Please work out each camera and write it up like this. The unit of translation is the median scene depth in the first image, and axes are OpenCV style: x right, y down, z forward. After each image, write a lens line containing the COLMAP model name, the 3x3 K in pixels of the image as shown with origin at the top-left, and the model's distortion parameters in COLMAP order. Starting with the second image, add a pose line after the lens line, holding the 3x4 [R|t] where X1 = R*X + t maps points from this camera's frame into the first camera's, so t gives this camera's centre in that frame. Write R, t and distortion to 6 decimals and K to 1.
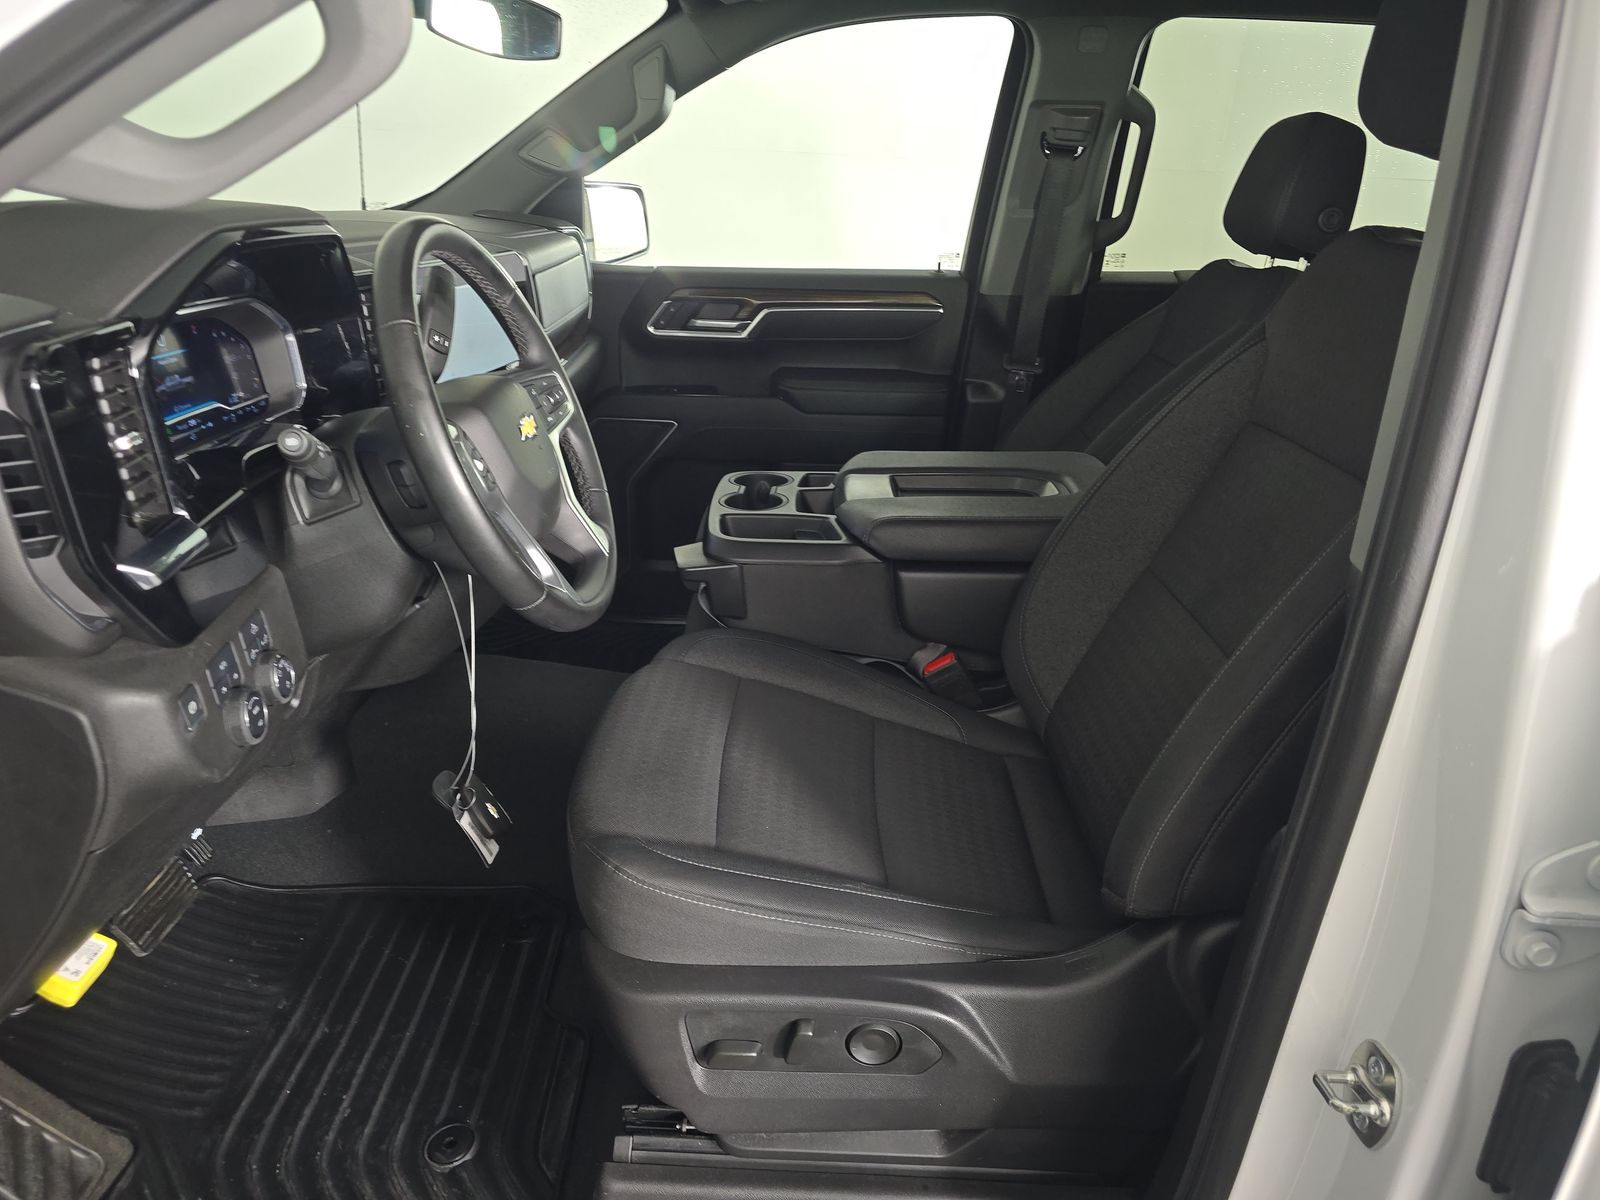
lens RADIAL K [[1086.2, 0, 800.0], [0, 1086.2, 600.0], [0, 0, 1]] dist [0.060789, -0.085657]
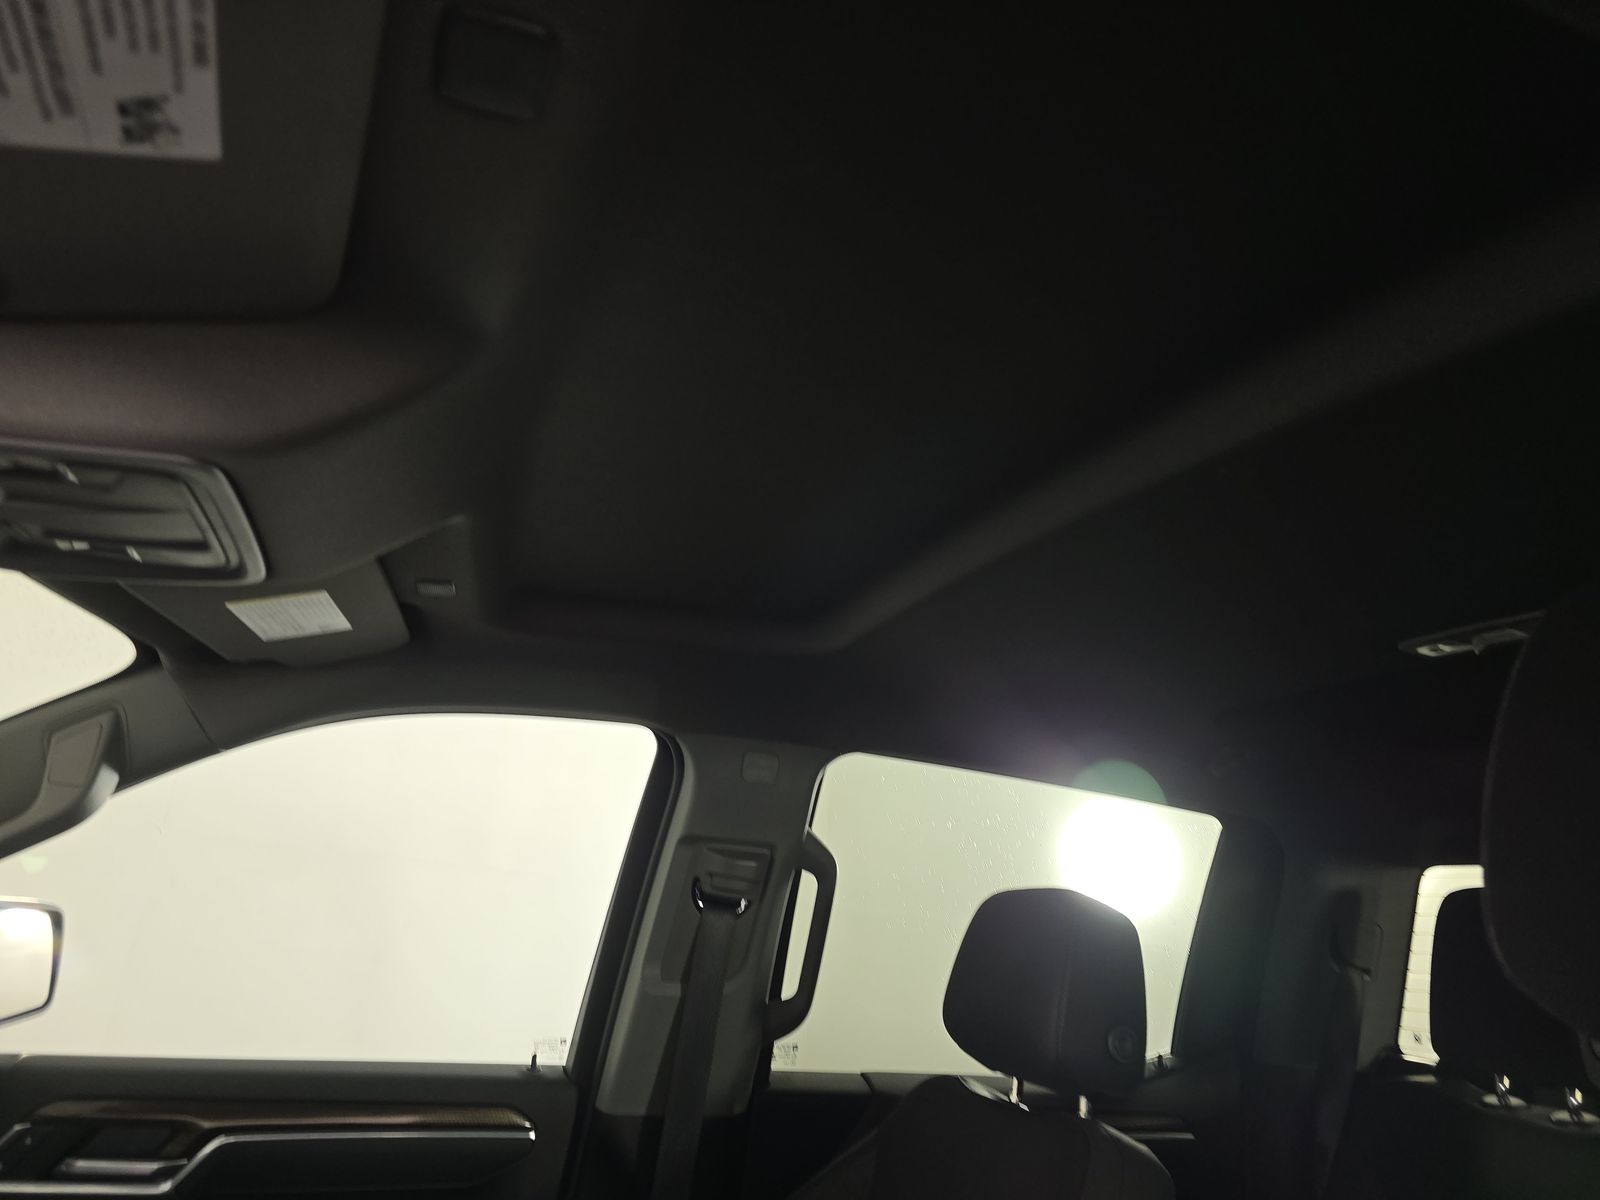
lens RADIAL K [[1083.7, 0, 791.9], [0, 1083.7, 599.8], [0, 0, 1]] dist [0.053346, -0.054040]
pose [[0.941719, 0.146130, 0.303003, 0.036168], [0.065669, 0.803537, -0.591621, -0.138213], [-0.329928, 0.577039, 0.747110, 0.321438]]
